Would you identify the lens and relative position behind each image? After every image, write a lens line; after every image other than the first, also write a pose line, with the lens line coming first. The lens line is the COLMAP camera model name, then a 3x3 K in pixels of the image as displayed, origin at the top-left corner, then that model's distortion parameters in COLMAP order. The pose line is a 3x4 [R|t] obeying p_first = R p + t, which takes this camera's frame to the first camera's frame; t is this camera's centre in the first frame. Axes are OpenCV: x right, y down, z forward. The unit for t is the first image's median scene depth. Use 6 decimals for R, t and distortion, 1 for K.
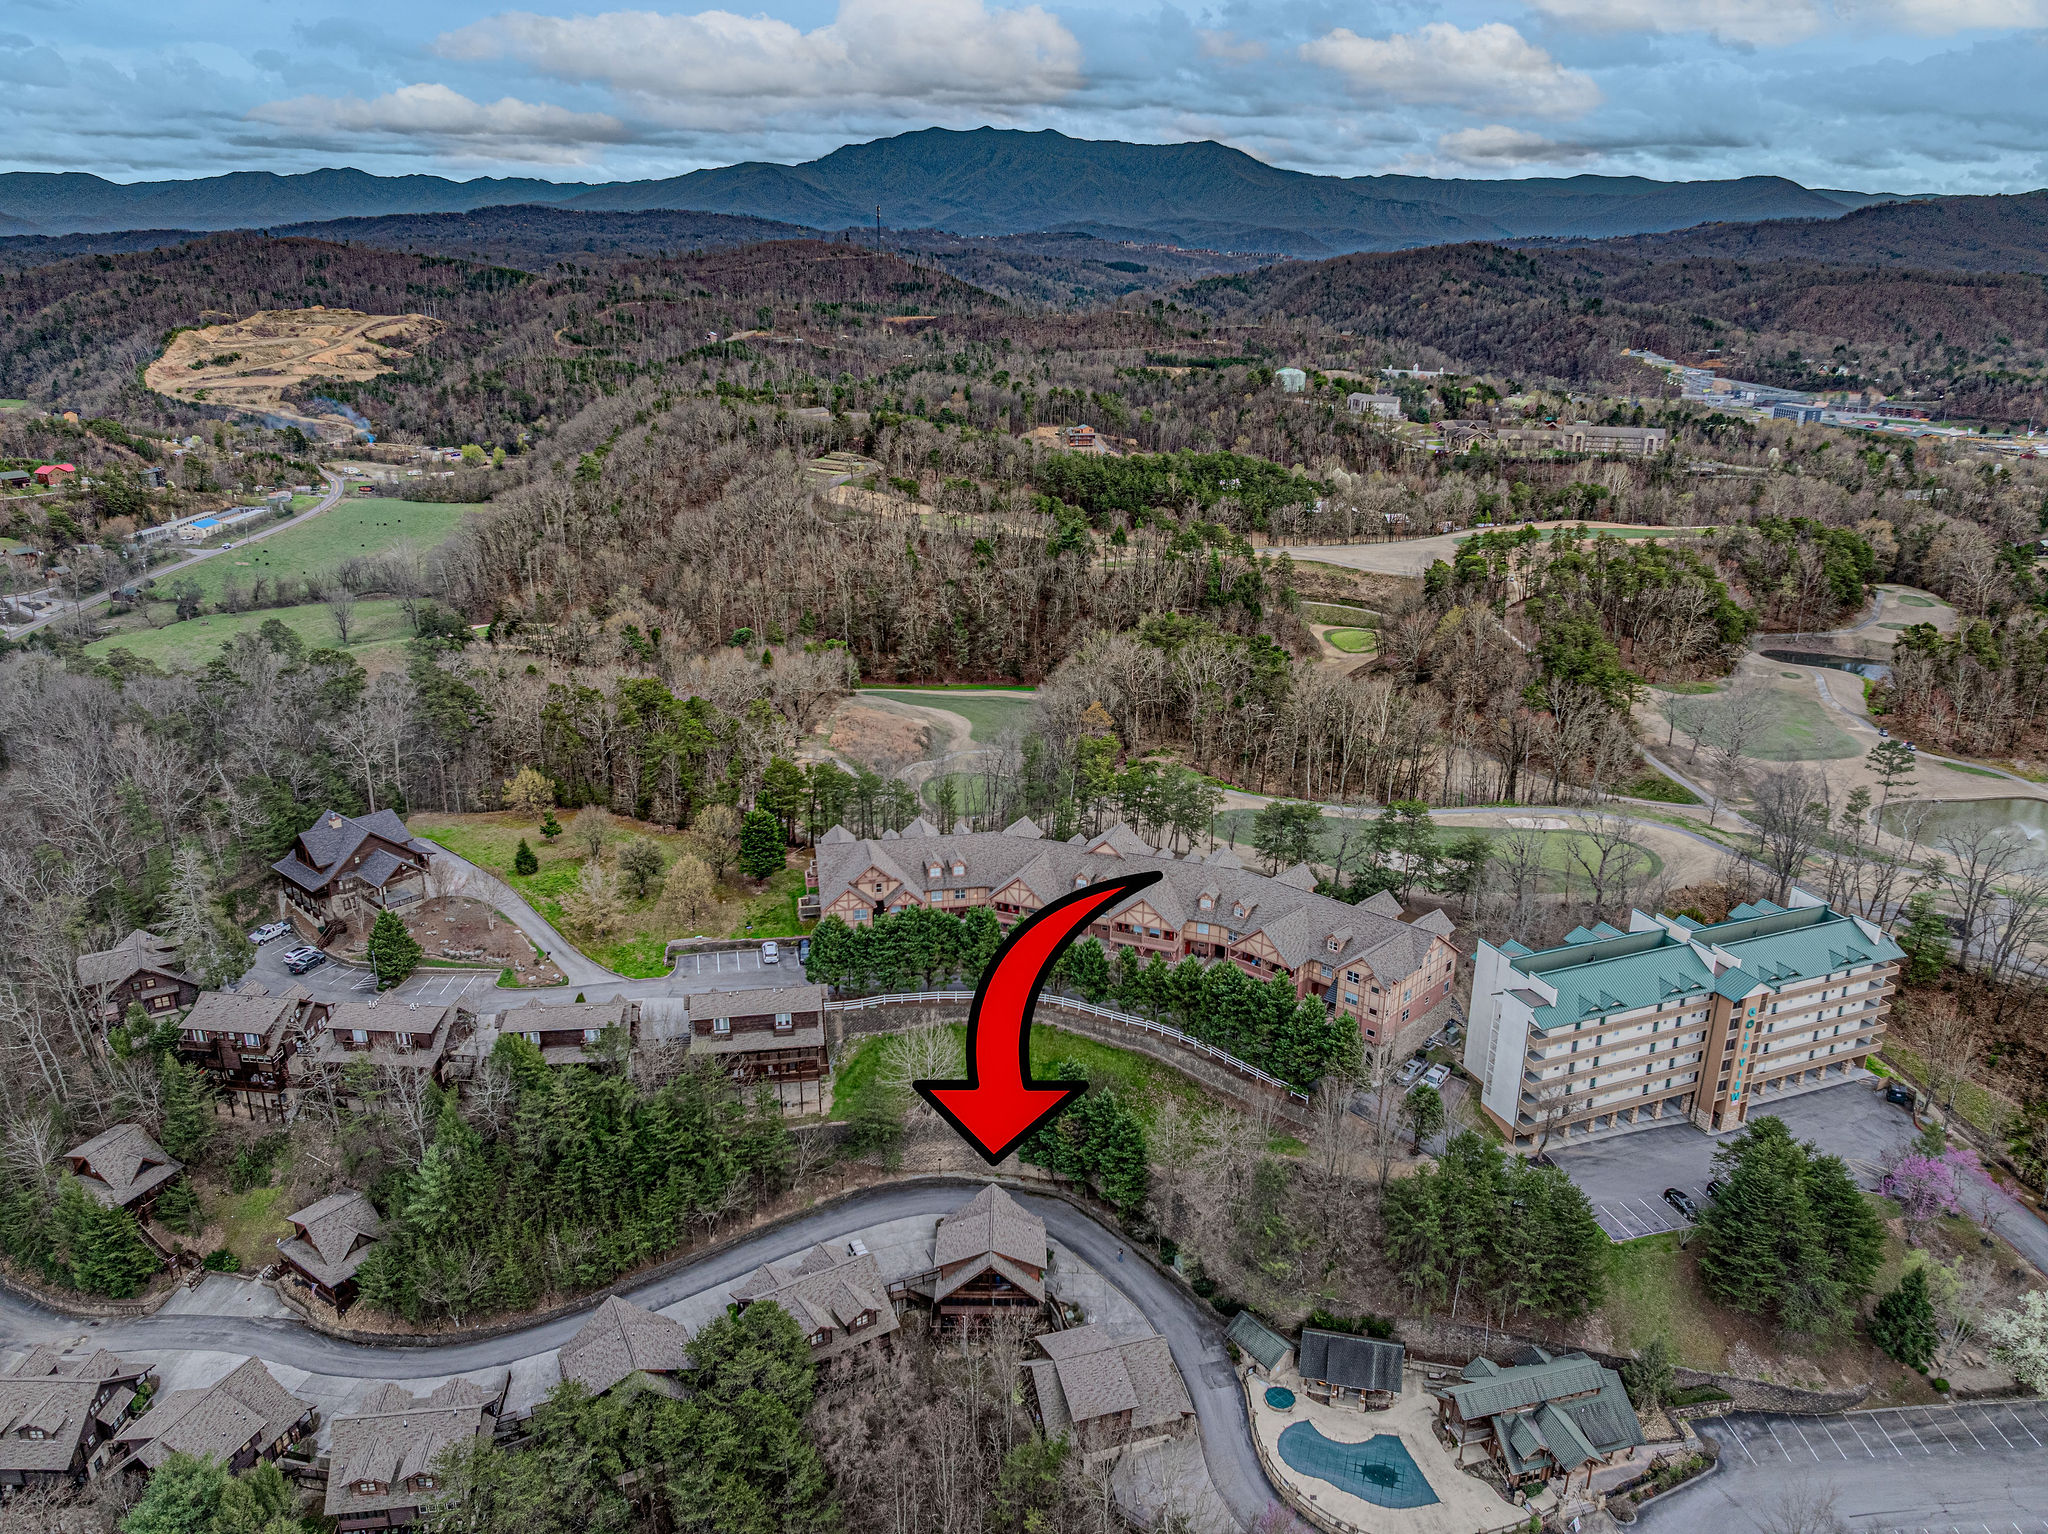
lens RADIAL K [[1439.2, 0, 1024.0], [0, 1439.2, 767.0], [0, 0, 1]] dist [-0.074225, 0.049142]
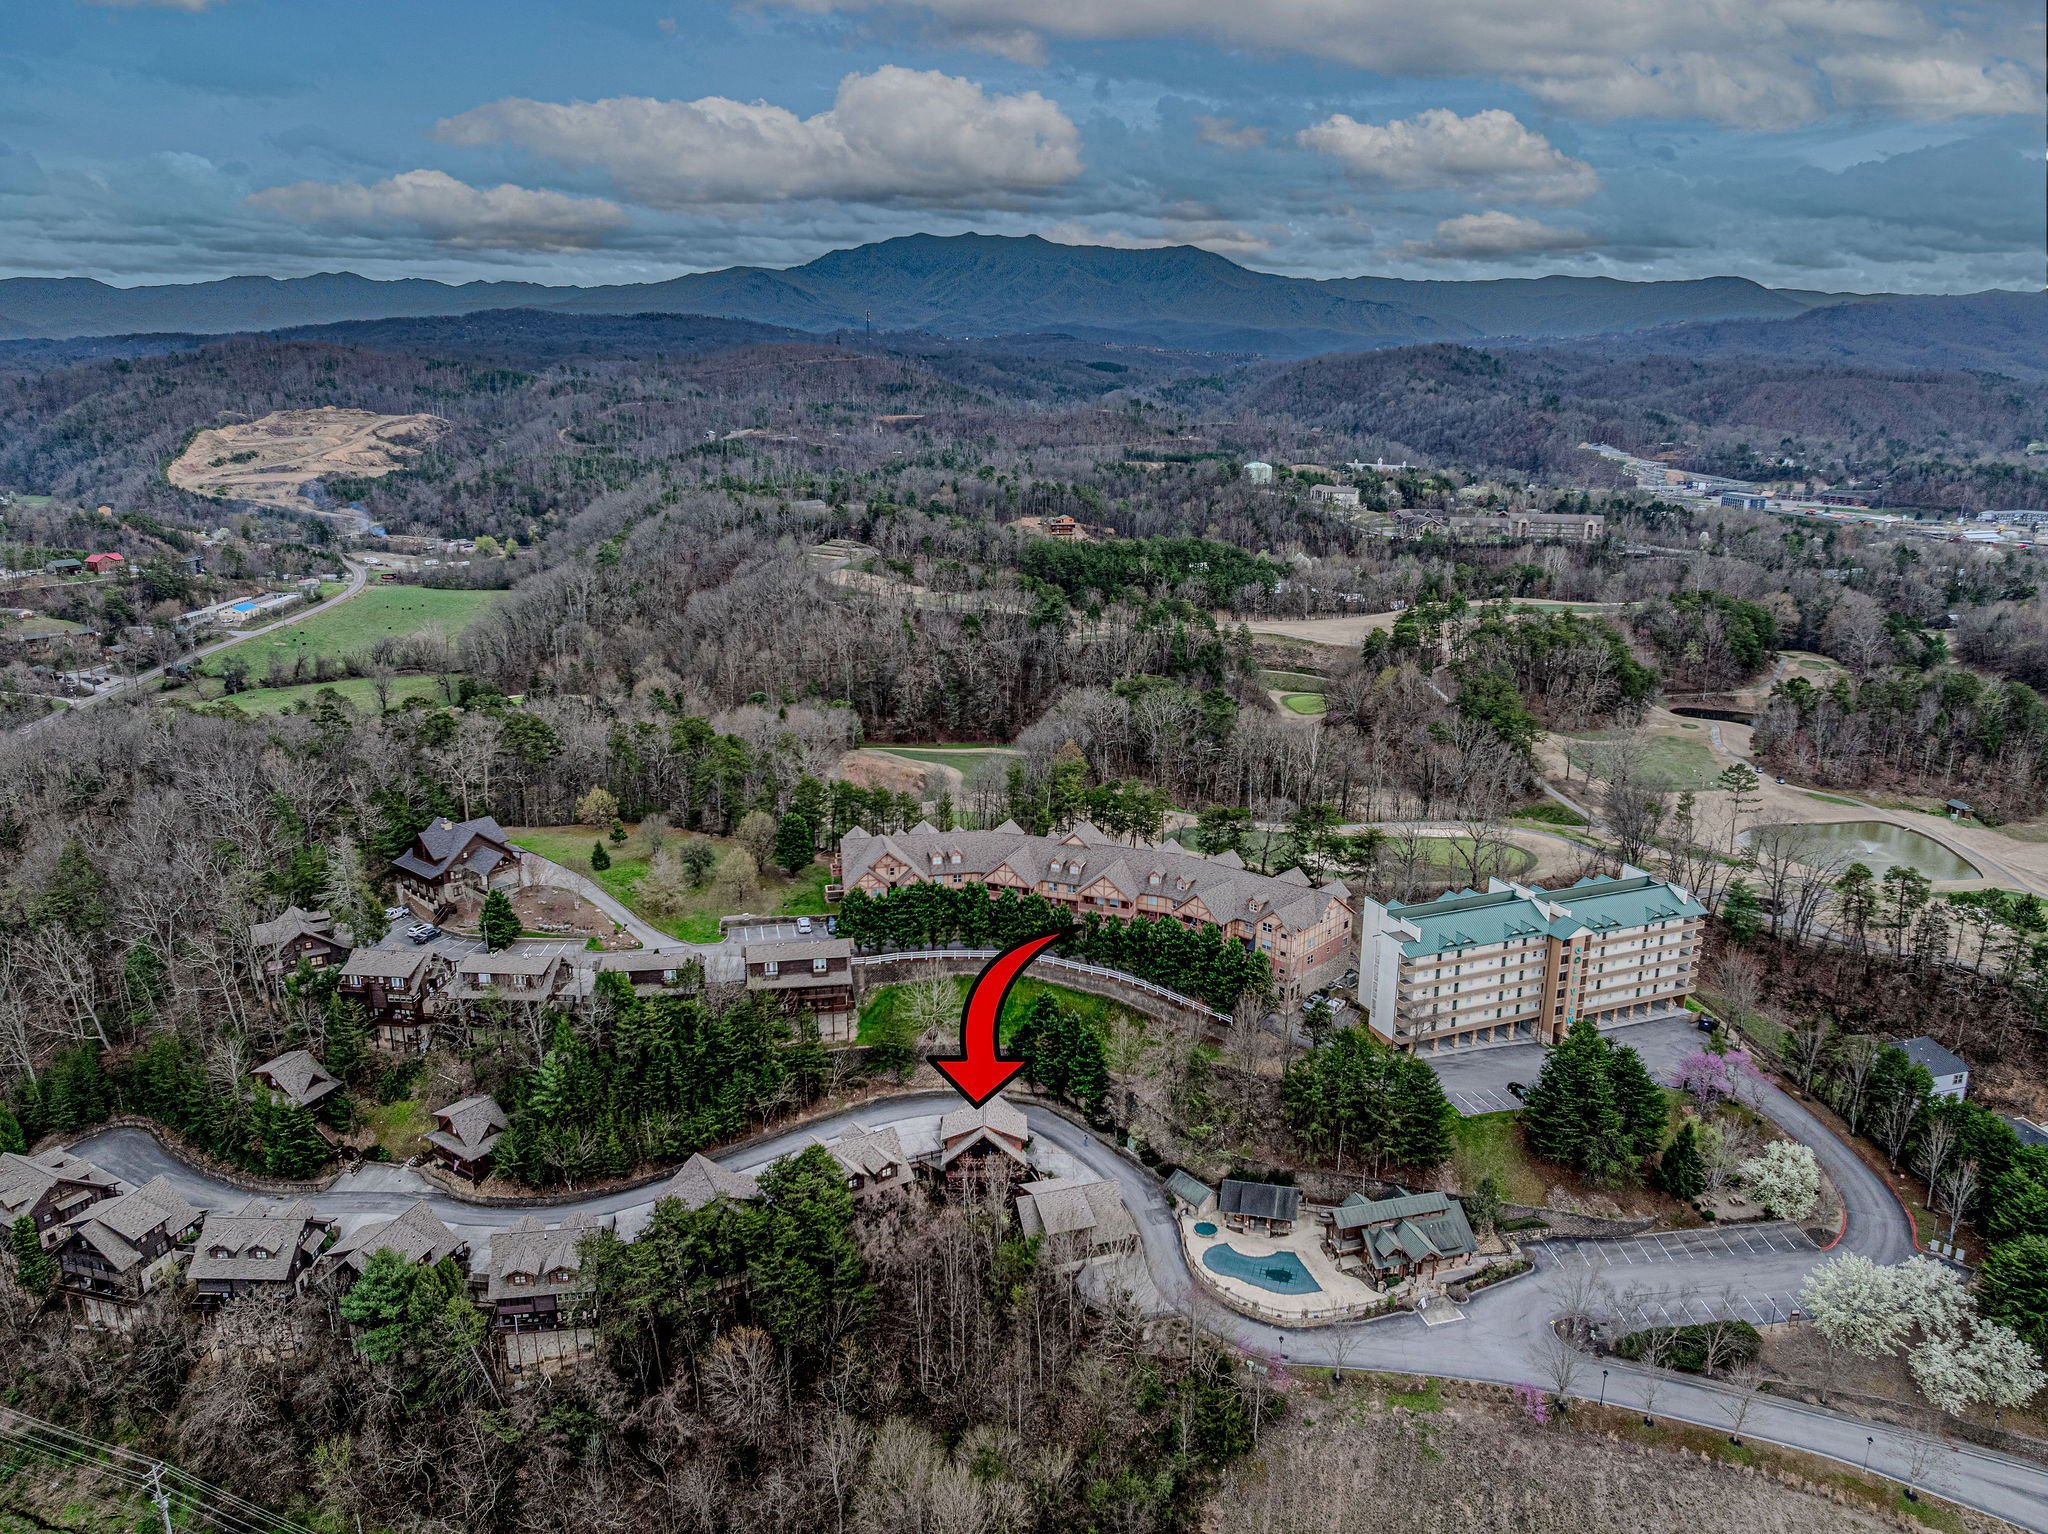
lens RADIAL K [[1439.2, 0, 1024.0], [0, 1439.2, 767.0], [0, 0, 1]] dist [-0.074225, 0.049142]
pose [[0.999941, -0.005509, 0.009395, 0.001791], [0.006099, 0.997932, -0.063982, 0.070899], [-0.009024, 0.064036, 0.997907, -0.236335]]
